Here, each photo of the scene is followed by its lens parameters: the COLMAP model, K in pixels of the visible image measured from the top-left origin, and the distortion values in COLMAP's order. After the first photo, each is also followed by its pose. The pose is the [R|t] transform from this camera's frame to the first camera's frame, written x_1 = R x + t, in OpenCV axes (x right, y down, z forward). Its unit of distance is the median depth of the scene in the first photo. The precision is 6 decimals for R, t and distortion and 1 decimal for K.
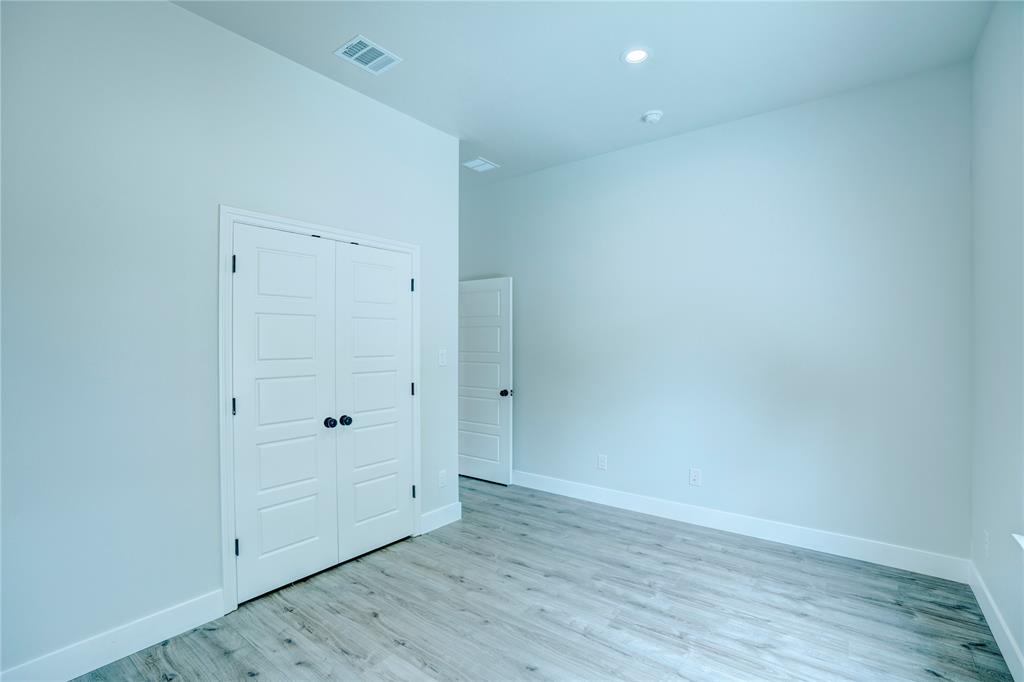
lens RADIAL K [[478.1, 0, 503.9], [0, 478.1, 346.4], [0, 0, 1]] dist [-0.055205, 0.017439]
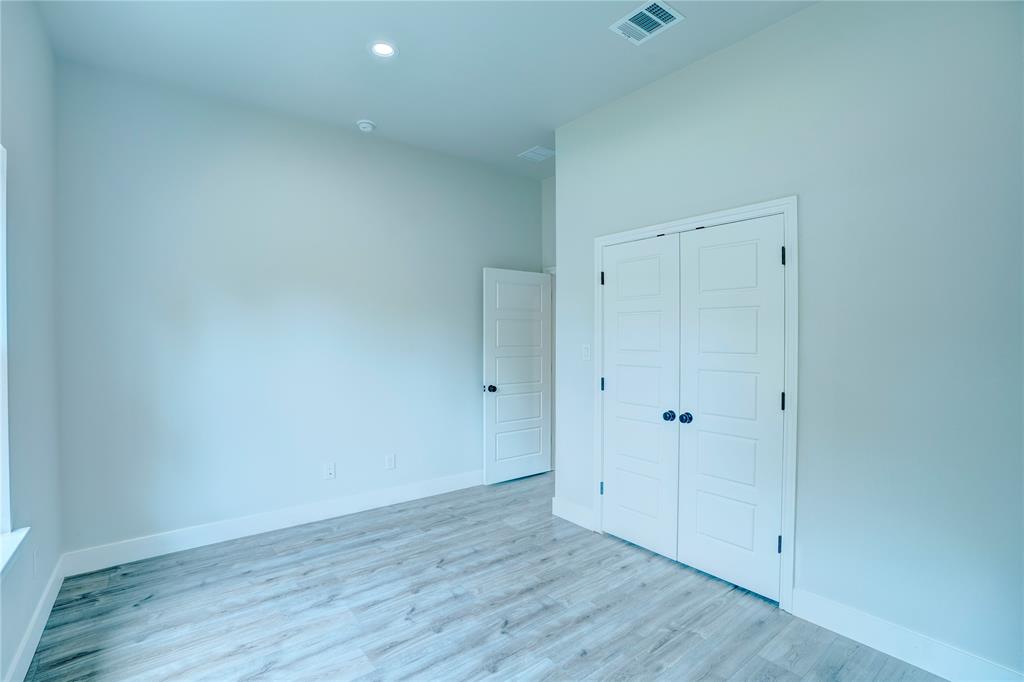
lens RADIAL K [[478.1, 0, 495.7], [0, 478.1, 325.9], [0, 0, 1]] dist [-0.055205, 0.017439]
pose [[-0.279954, -0.008890, -0.959972, 0.835027], [-0.000077, 0.999957, -0.009238, -0.023899], [0.960014, -0.002512, -0.279942, 1.088501]]
